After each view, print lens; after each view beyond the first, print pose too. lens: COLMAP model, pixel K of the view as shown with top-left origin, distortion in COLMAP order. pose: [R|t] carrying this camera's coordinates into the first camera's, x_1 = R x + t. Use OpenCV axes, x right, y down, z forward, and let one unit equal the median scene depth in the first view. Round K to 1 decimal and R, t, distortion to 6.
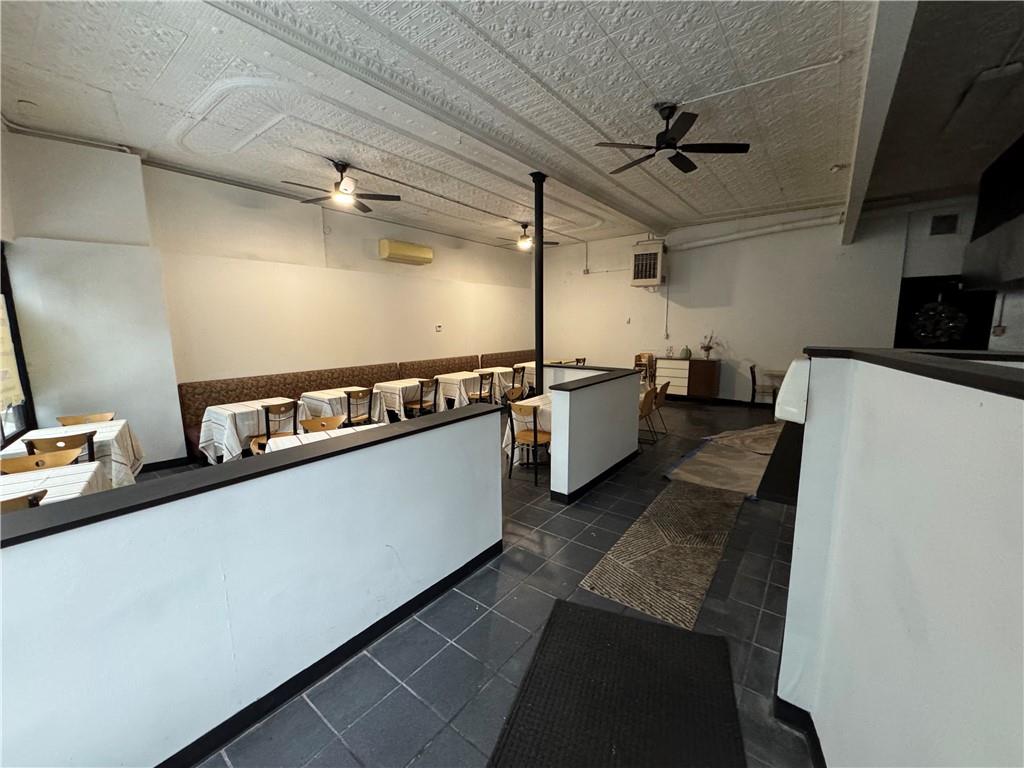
lens RADIAL K [[396.7, 0, 492.3], [0, 396.7, 375.7], [0, 0, 1]] dist [0.003646, -0.000172]
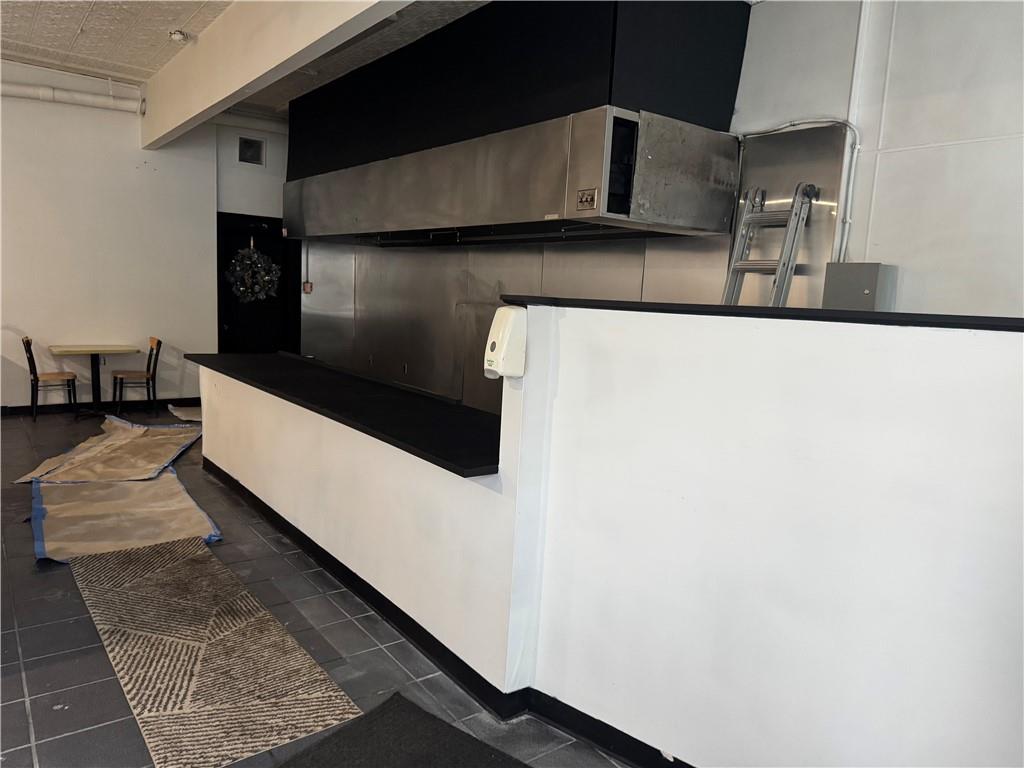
lens RADIAL K [[725.9, 0, 513.0], [0, 725.9, 381.9], [0, 0, 1]] dist [0.052195, -0.069284]
pose [[0.262333, -0.094643, 0.960325, -0.277307], [0.067738, 0.994530, 0.079510, -0.001653], [-0.962597, 0.044192, 0.267309, 0.190524]]
